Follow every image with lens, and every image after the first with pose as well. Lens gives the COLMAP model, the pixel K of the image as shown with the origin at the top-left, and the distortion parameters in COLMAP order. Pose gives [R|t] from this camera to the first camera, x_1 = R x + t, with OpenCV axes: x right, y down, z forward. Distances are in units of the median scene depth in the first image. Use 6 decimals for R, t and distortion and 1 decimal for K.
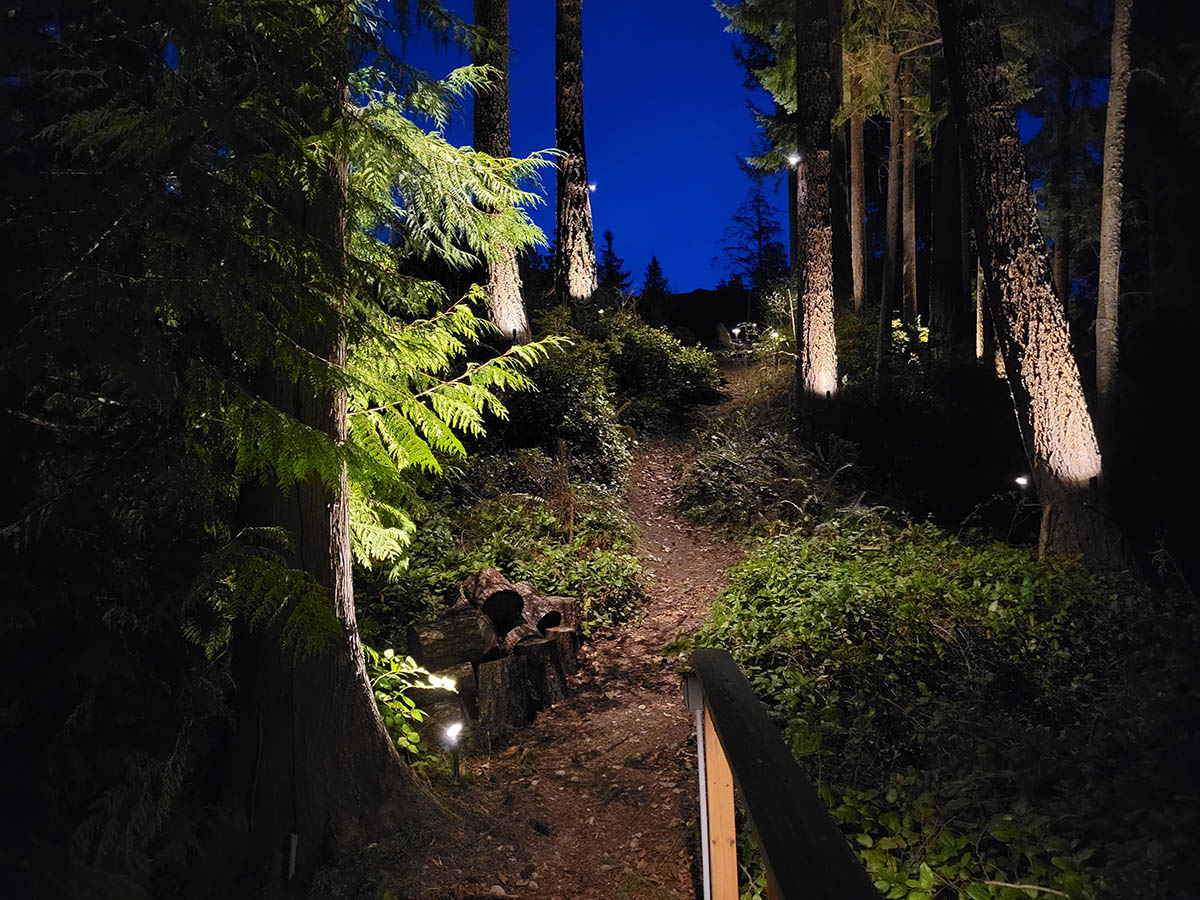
lens RADIAL K [[998.9, 0, 599.5], [0, 998.9, 423.0], [0, 0, 1]] dist [0.080042, -0.079964]
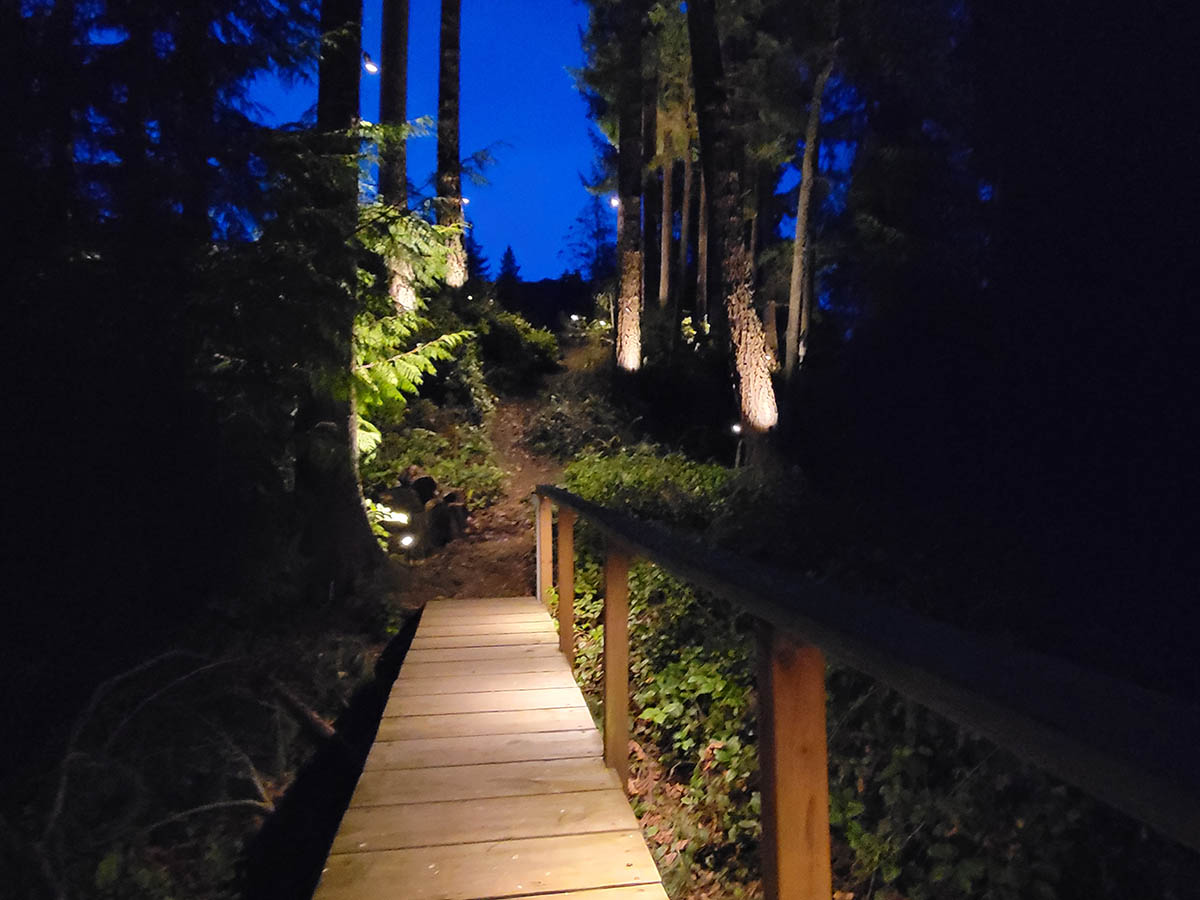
lens RADIAL K [[611.7, 0, 600.0], [0, 611.7, 450.0], [0, 0, 1]] dist [-0.002423, -0.001580]
pose [[0.980799, 0.019193, 0.194074, 0.013548], [-0.039908, 0.993839, 0.103397, -0.003513], [-0.190894, -0.109157, 0.975523, 0.140499]]
